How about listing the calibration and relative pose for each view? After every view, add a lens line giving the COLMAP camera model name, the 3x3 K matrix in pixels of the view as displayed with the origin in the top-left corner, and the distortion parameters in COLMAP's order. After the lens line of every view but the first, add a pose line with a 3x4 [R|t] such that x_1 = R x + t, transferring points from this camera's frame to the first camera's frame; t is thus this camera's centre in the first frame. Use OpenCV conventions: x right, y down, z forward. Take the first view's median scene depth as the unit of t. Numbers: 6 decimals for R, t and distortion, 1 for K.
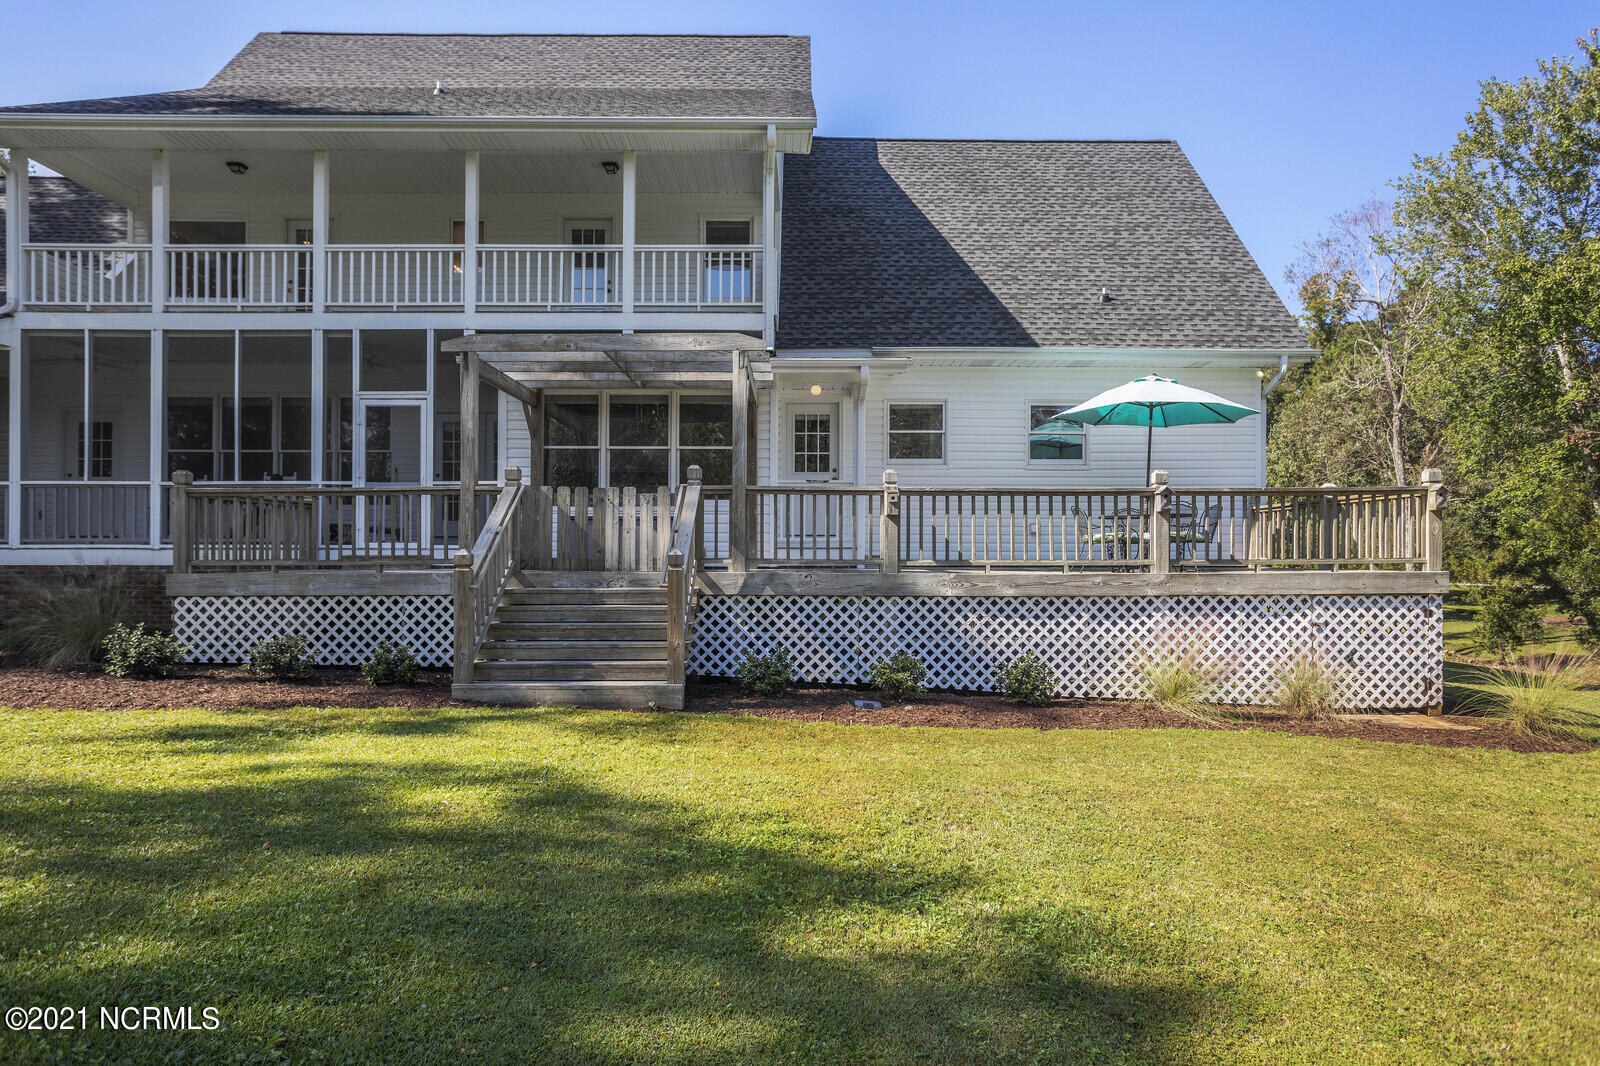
lens RADIAL K [[1052.8, 0, 800.0], [0, 1052.8, 533.0], [0, 0, 1]] dist [-0.000325, -0.000193]
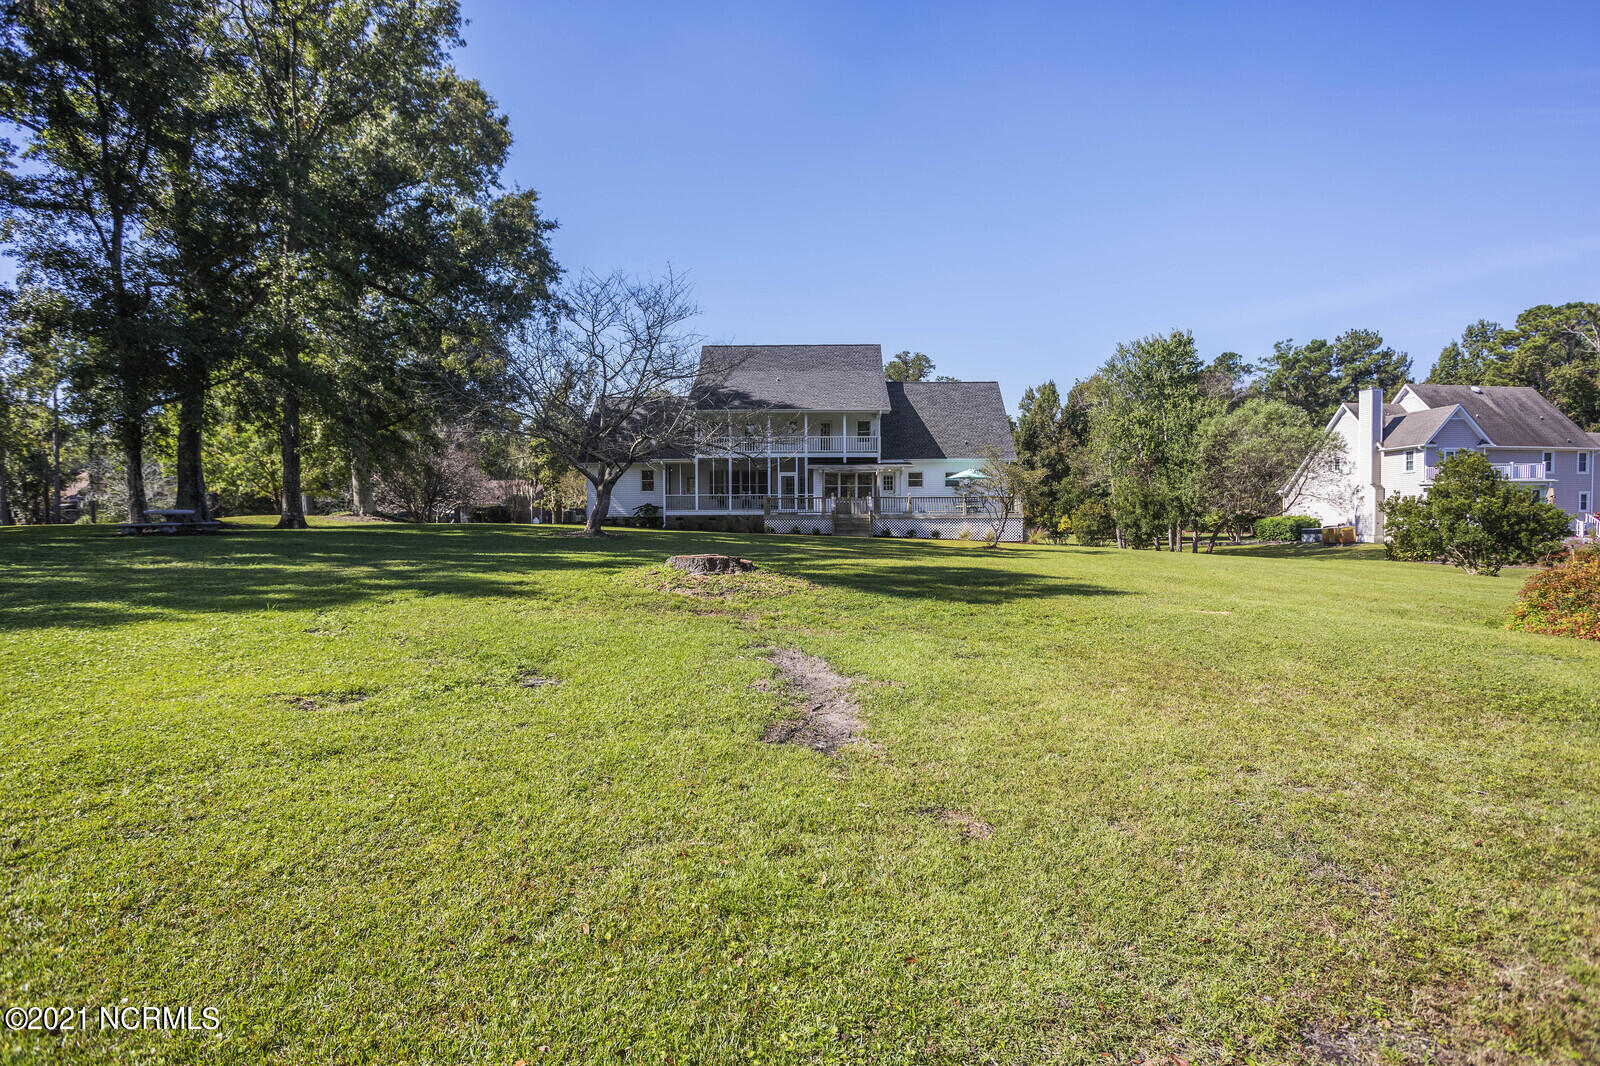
lens RADIAL K [[912.9, 0, 800.0], [0, 912.9, 533.0], [0, 0, 1]] dist [0.000464, 0.000109]
pose [[0.999594, -0.007835, -0.027392, -0.234642], [0.008685, 0.999480, 0.031058, -0.007698], [0.027134, -0.031283, 0.999142, -2.495631]]
